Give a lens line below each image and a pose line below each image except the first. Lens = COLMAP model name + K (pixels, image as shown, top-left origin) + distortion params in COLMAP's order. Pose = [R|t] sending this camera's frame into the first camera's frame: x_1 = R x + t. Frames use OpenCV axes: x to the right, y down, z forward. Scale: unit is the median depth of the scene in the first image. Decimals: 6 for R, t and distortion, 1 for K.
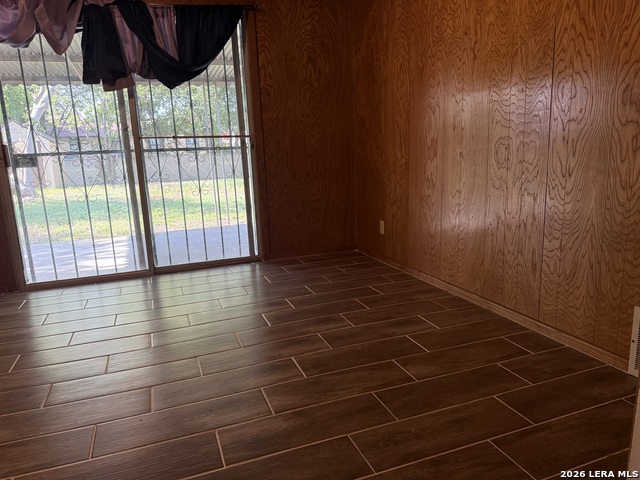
lens RADIAL K [[455.6, 0, 319.4], [0, 455.6, 238.4], [0, 0, 1]] dist [0.007025, -0.031485]
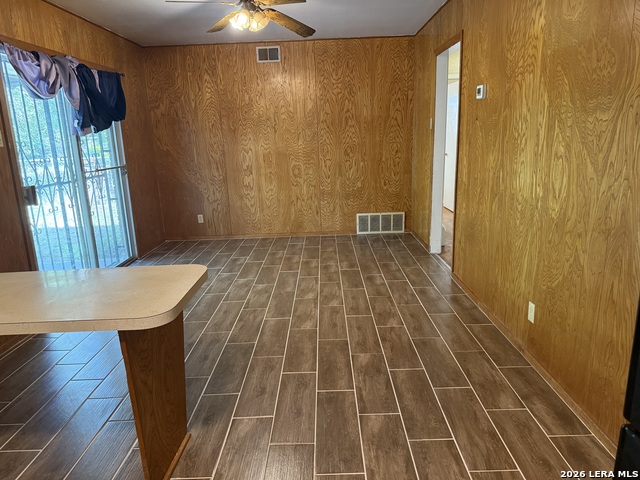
lens RADIAL K [[455.6, 0, 321.7], [0, 455.6, 242.9], [0, 0, 1]] dist [0.007025, -0.031485]
pose [[0.343723, -0.186825, 0.920299, -1.565844], [0.197732, 0.972438, 0.123558, -0.070136], [-0.918018, 0.139503, 0.371190, -0.002477]]
